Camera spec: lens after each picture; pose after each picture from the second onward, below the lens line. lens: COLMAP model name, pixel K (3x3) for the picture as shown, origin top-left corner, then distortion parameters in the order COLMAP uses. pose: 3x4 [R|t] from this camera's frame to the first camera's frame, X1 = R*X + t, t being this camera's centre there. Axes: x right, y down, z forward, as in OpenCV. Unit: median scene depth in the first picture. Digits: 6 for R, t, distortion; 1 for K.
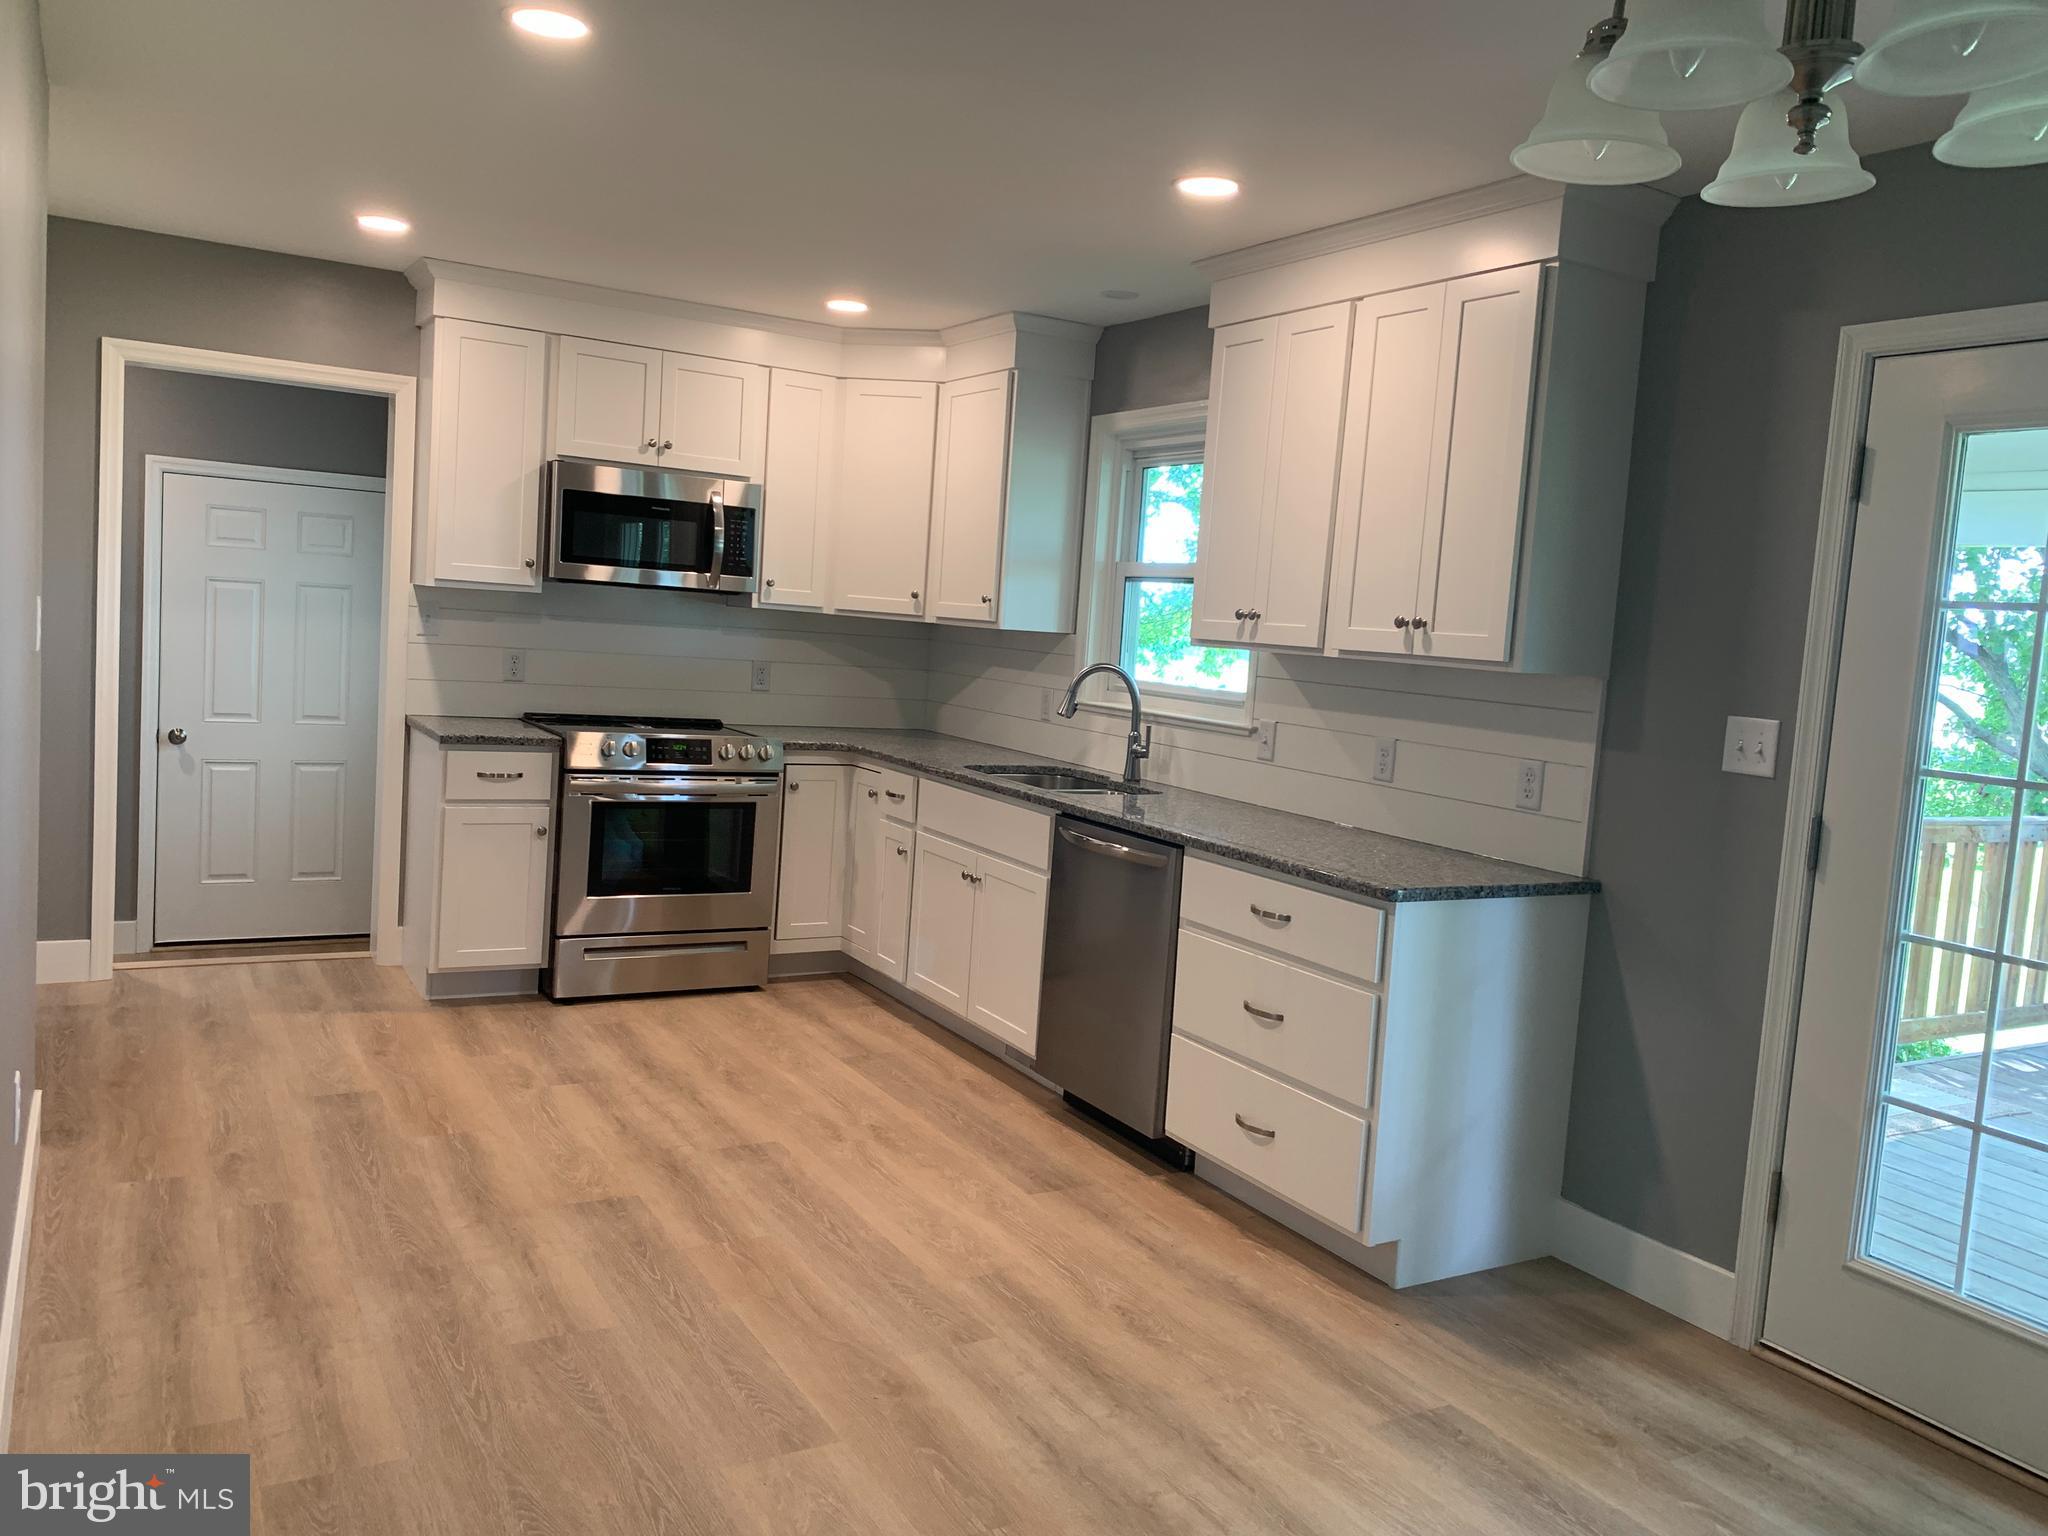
lens RADIAL K [[1563.5, 0, 1009.6], [0, 1563.5, 753.7], [0, 0, 1]] dist [0.043748, -0.050598]
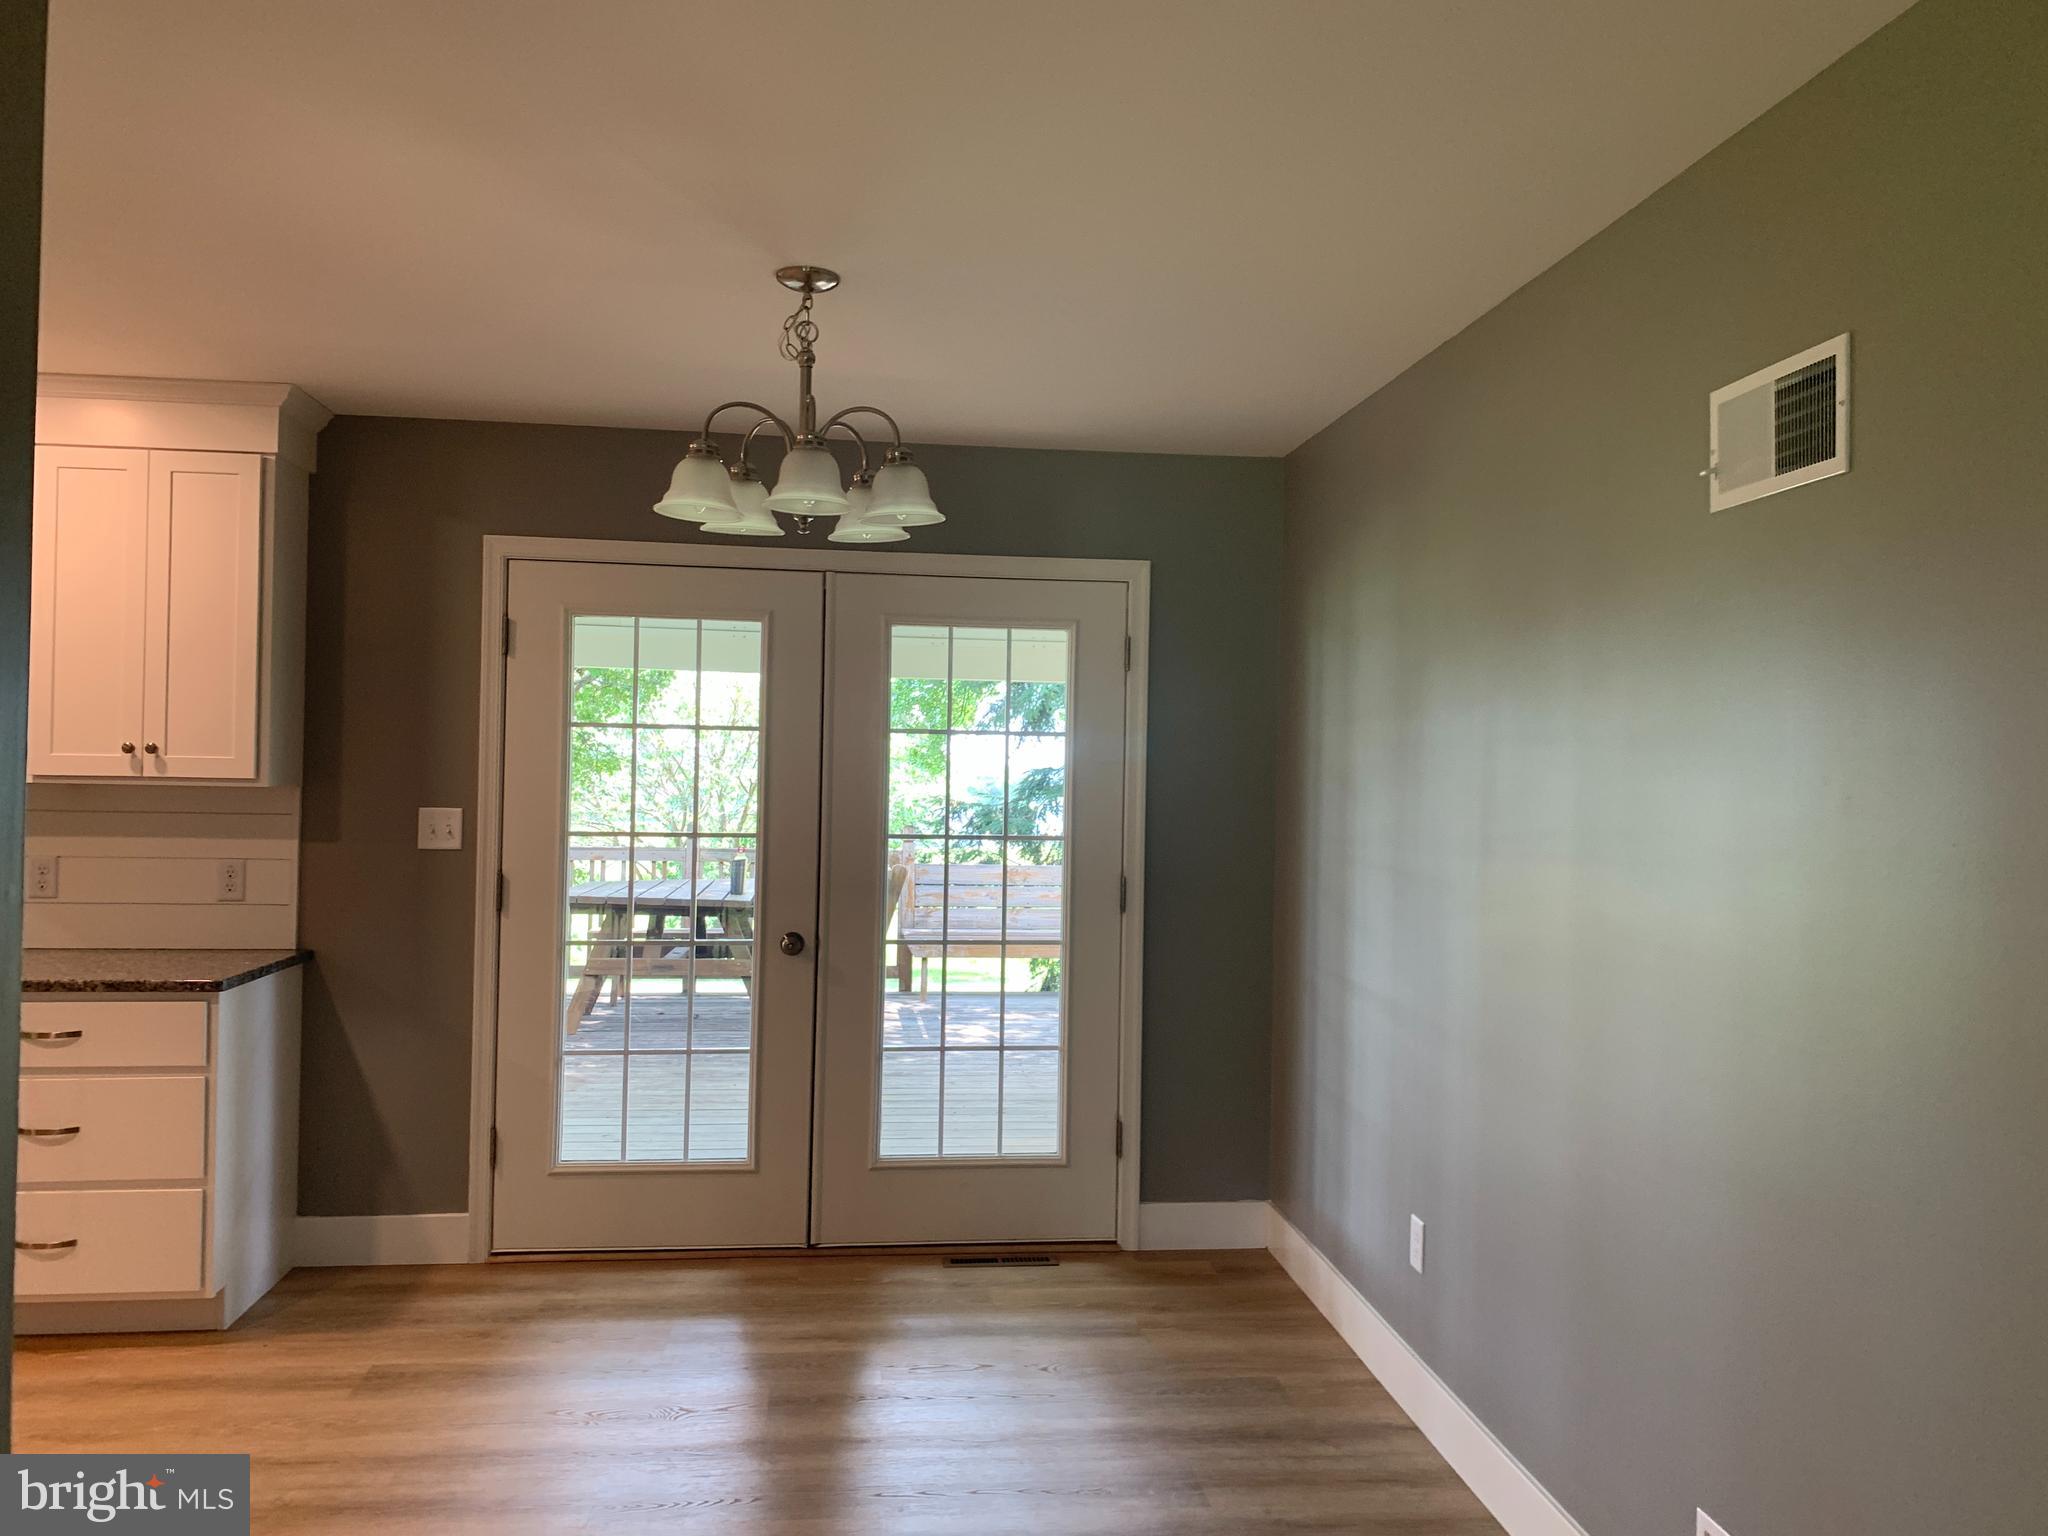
lens RADIAL K [[1563.5, 0, 1023.1], [0, 1563.5, 760.8], [0, 0, 1]] dist [0.043748, -0.050598]
pose [[0.421686, -0.059137, 0.904812, -0.497817], [0.090534, 0.995631, 0.022880, -0.043899], [-0.902211, 0.072268, 0.425197, -0.041625]]
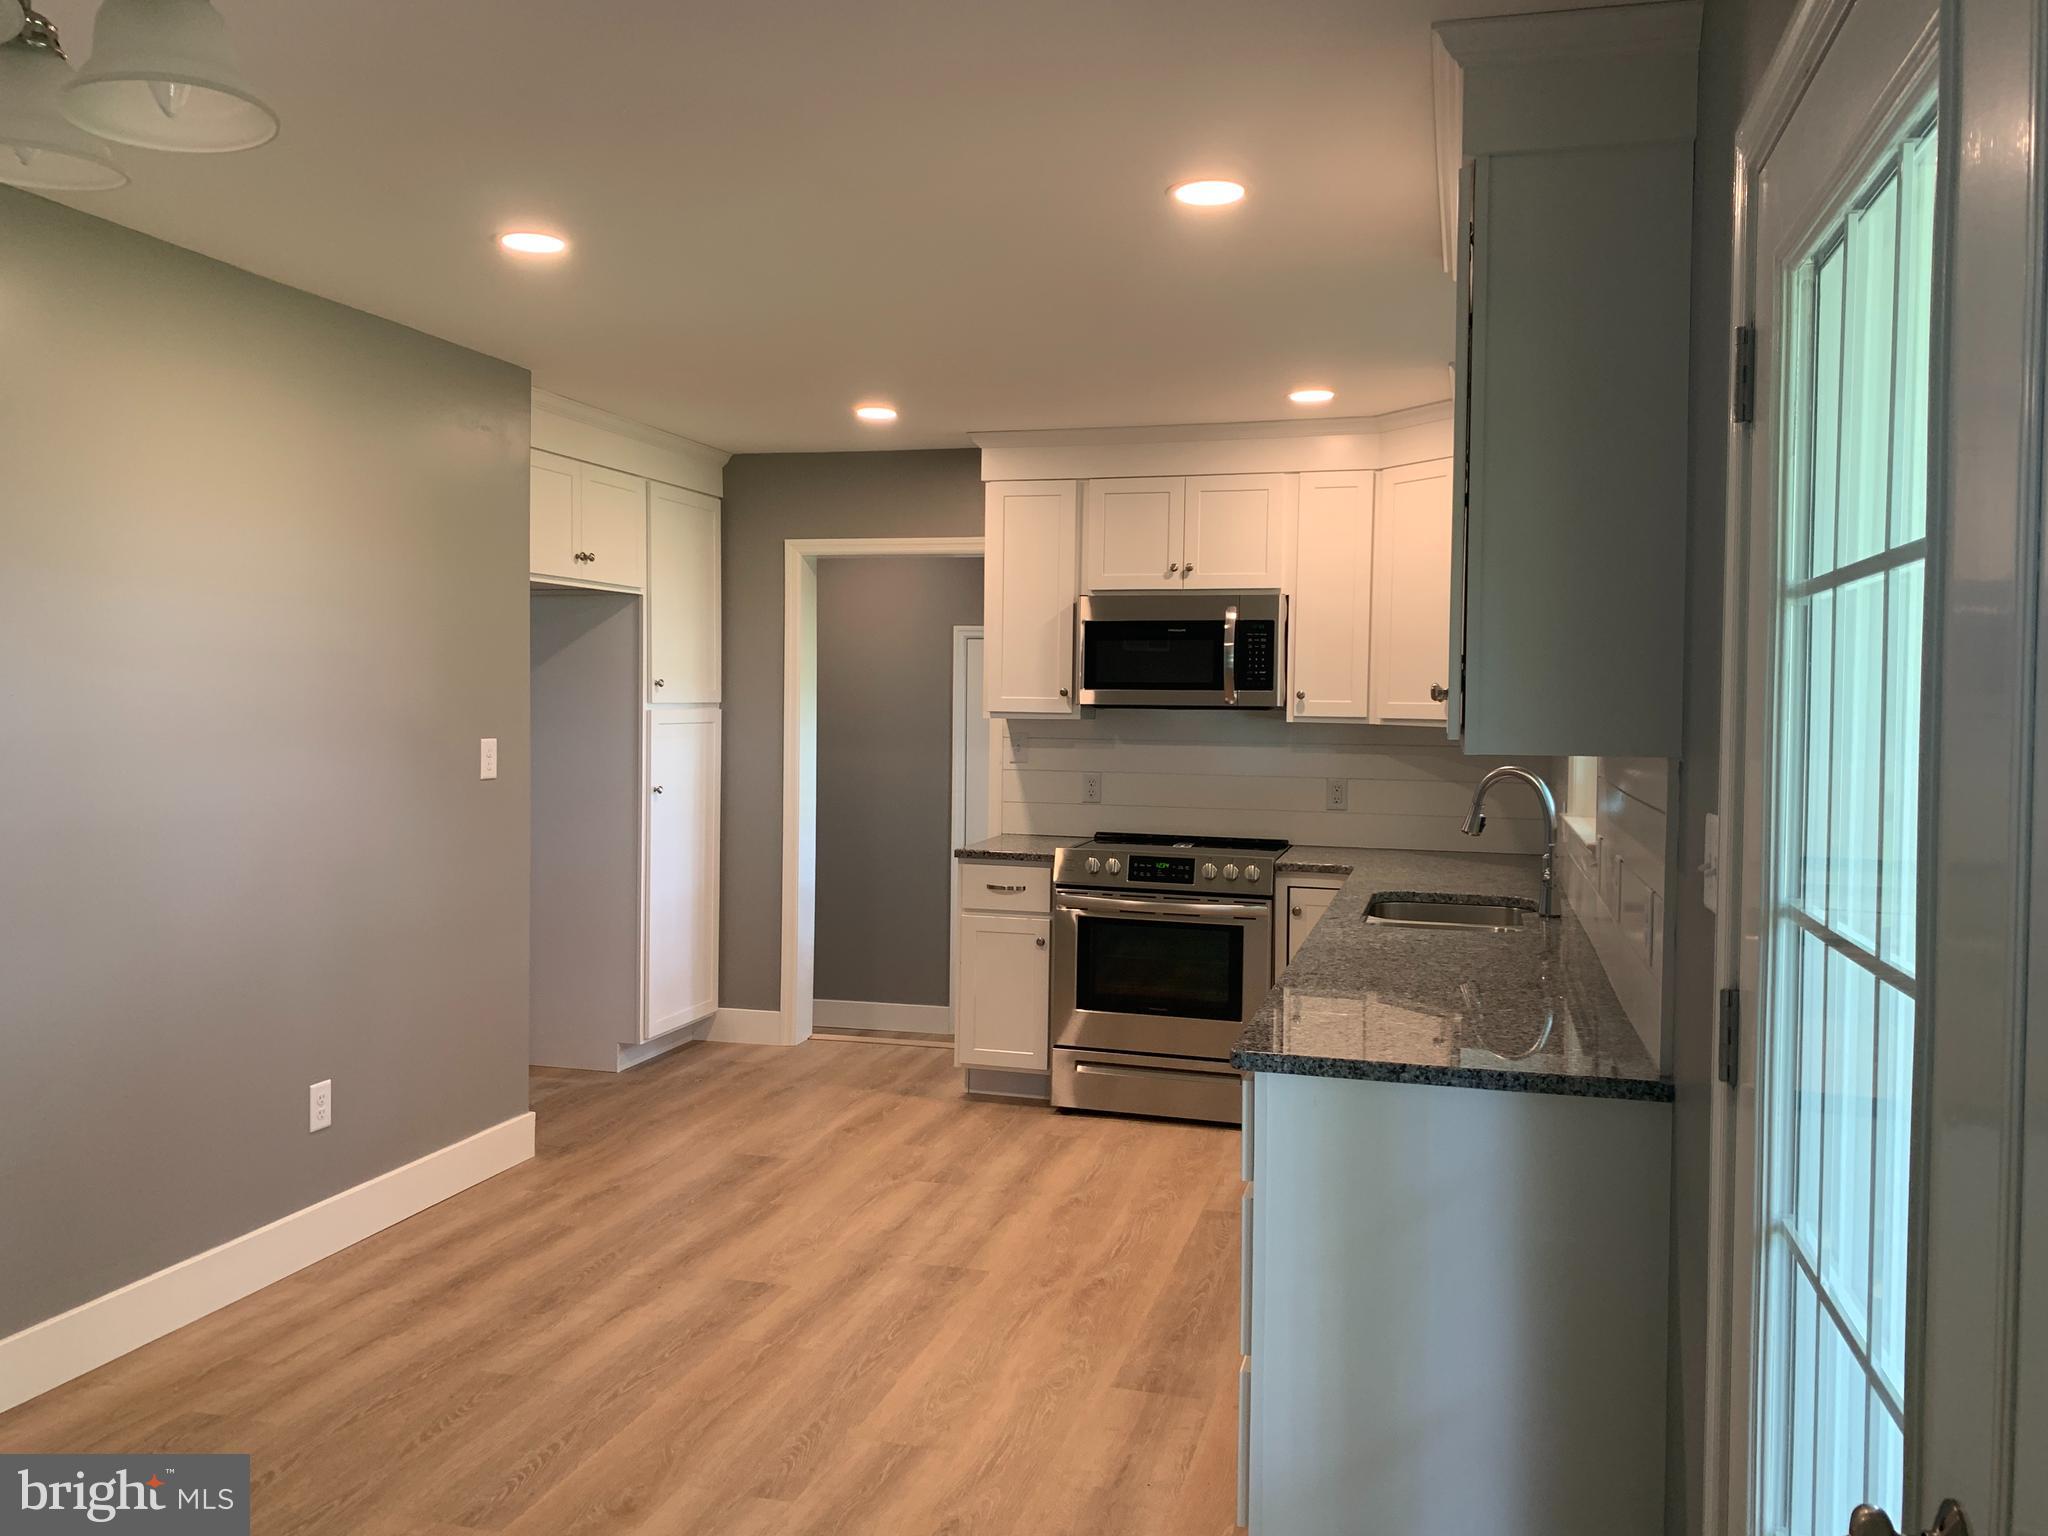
lens RADIAL K [[1563.5, 0, 1025.2], [0, 1563.5, 716.0], [0, 0, 1]] dist [0.043748, -0.050598]
pose [[0.698241, -0.052023, -0.713970, 0.620809], [-0.025048, 0.994970, -0.096994, -0.000410], [0.715425, 0.085609, 0.693425, 0.338632]]
